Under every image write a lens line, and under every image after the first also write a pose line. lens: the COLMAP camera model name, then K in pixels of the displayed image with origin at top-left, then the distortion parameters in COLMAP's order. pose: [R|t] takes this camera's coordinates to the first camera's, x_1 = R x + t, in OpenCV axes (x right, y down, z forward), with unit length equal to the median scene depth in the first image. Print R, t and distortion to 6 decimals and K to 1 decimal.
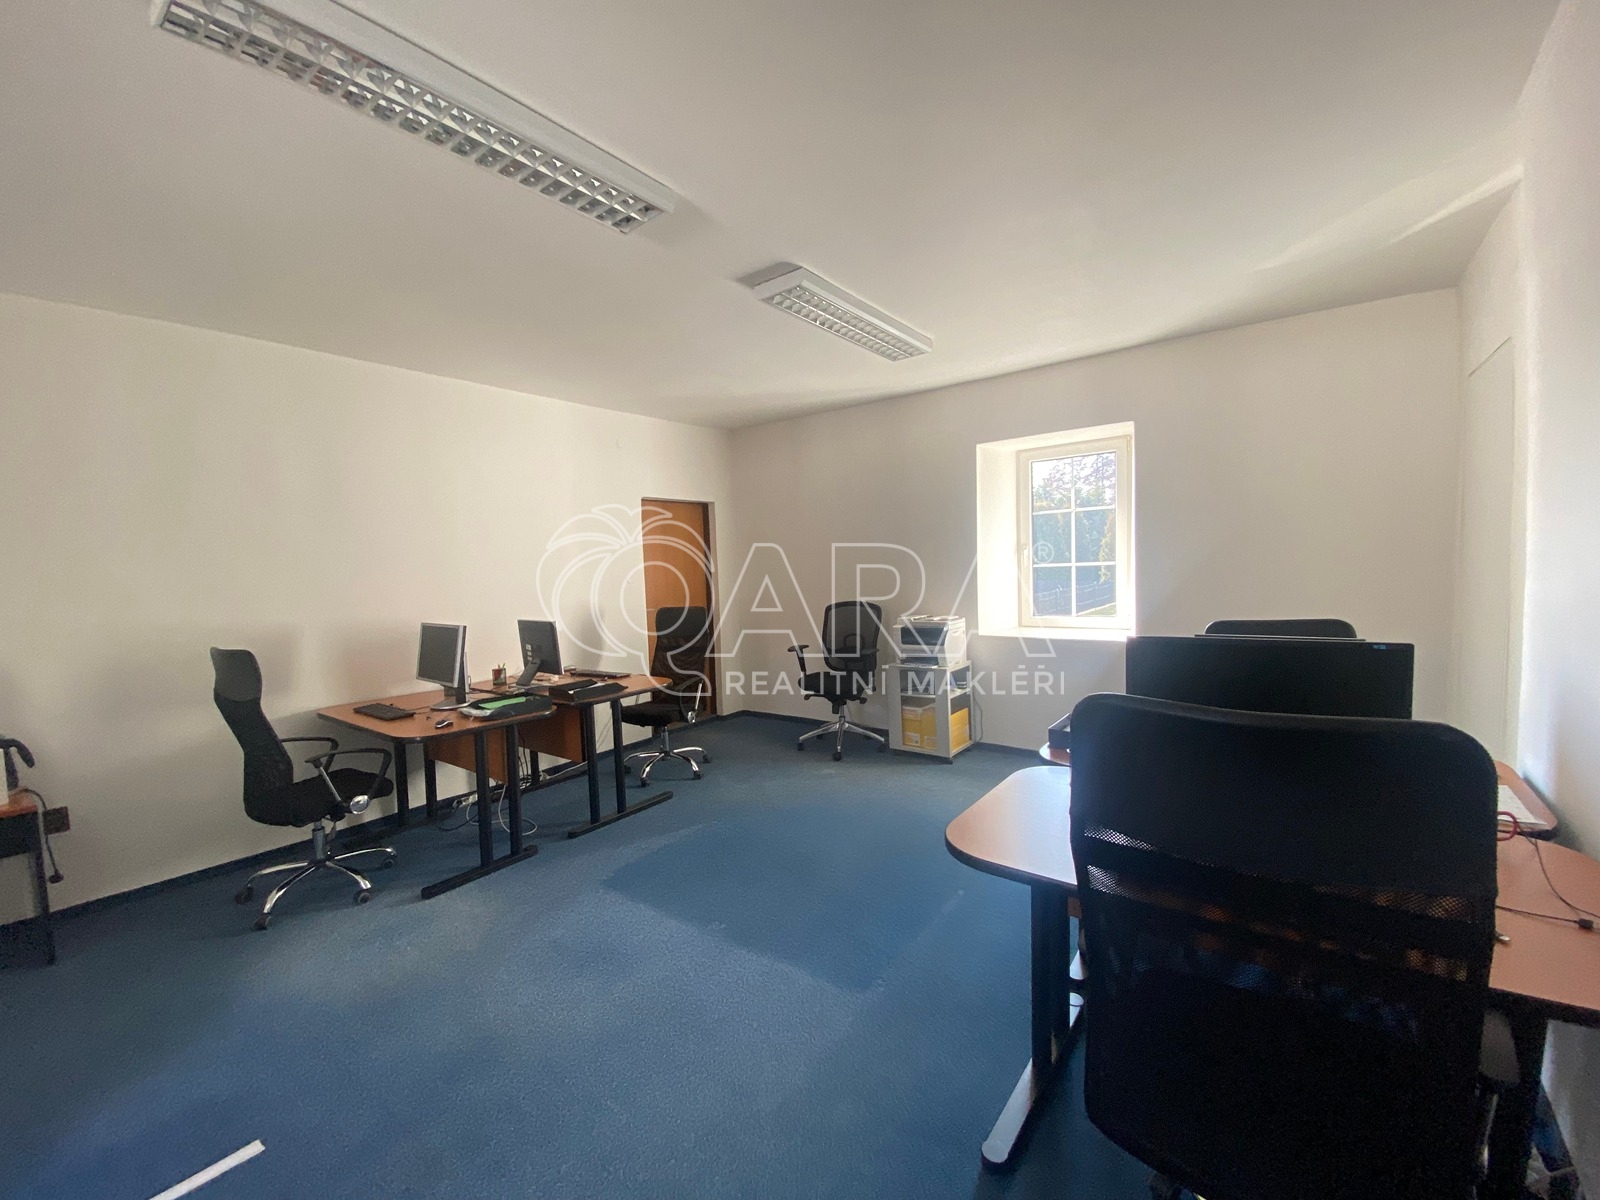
lens RADIAL K [[639.5, 0, 800.0], [0, 639.5, 600.0], [0, 0, 1]] dist [0.064155, -0.000033]
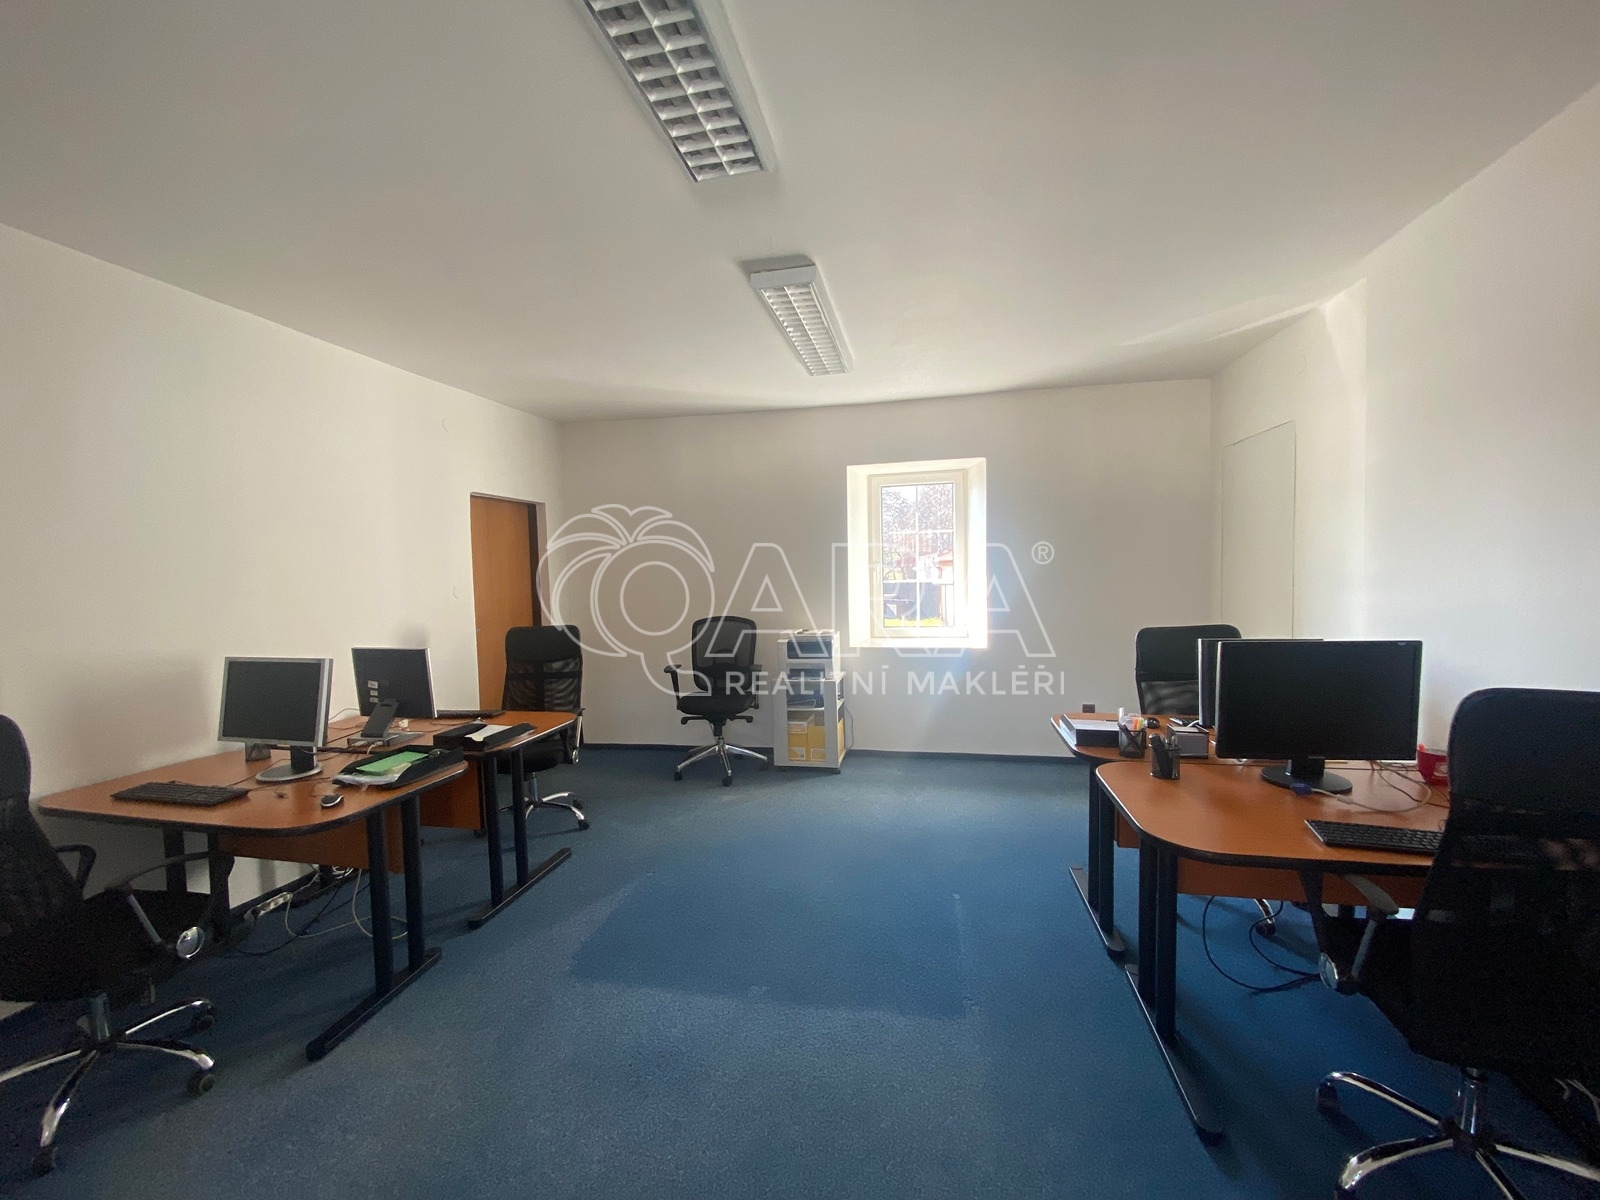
lens RADIAL K [[632.9, 0, 800.0], [0, 632.9, 600.0], [0, 0, 1]] dist [0.000256, 0.000075]
pose [[0.898781, -0.002707, 0.438389, -0.253744], [0.012206, 0.999748, -0.018851, -0.003543], [-0.438227, 0.022294, 0.898588, 0.112231]]
